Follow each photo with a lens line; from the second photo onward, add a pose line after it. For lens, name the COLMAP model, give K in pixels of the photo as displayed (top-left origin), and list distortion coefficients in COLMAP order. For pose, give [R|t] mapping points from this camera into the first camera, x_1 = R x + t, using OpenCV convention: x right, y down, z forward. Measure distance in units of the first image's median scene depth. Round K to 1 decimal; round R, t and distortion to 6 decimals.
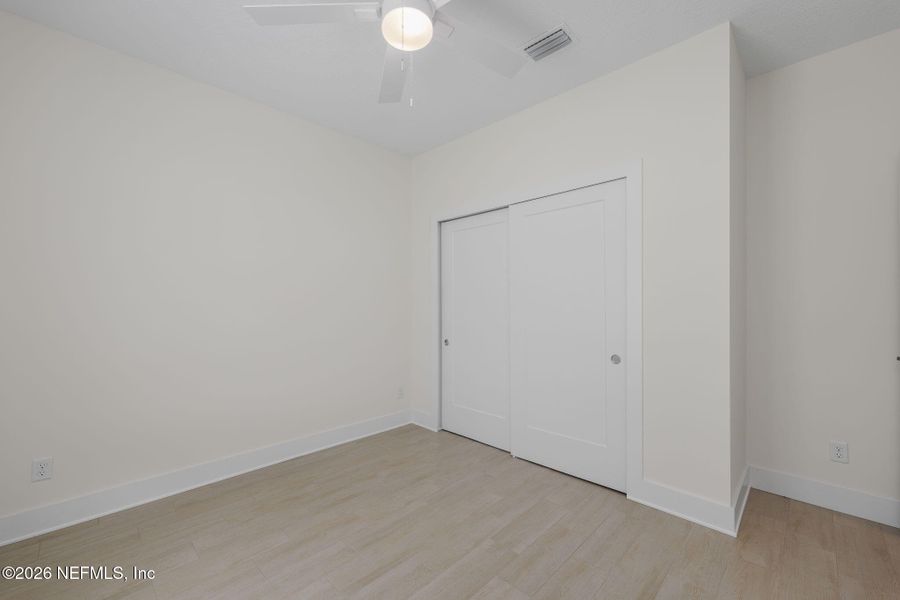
lens RADIAL K [[370.4, 0, 448.0], [0, 370.4, 298.9], [0, 0, 1]] dist [0.000457, 0.000073]
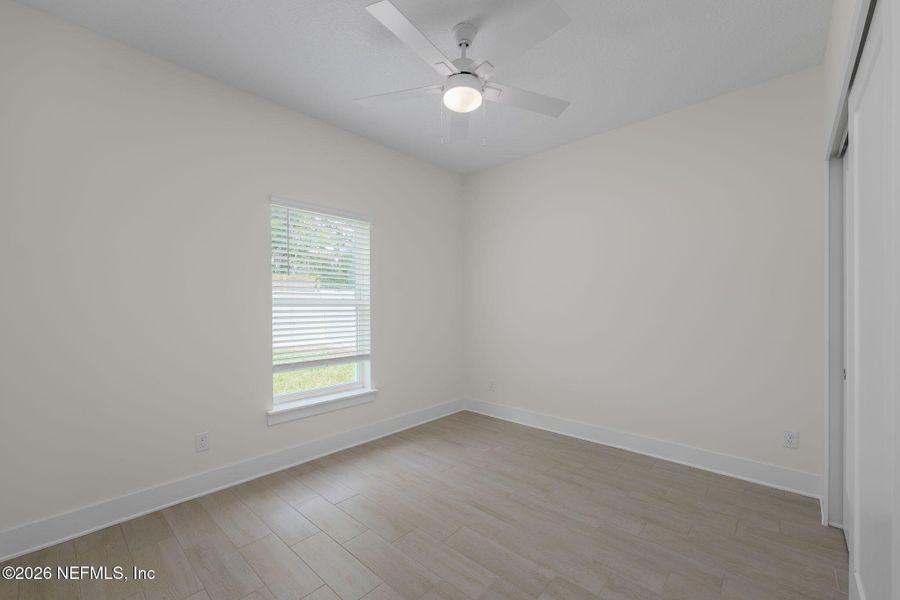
lens RADIAL K [[370.4, 0, 448.0], [0, 370.4, 298.9], [0, 0, 1]] dist [0.000457, 0.000073]
pose [[0.037186, -0.010044, -0.999258, 0.893129], [0.009987, 0.999903, -0.009679, 0.005212], [0.999258, -0.009619, 0.037283, 0.657365]]
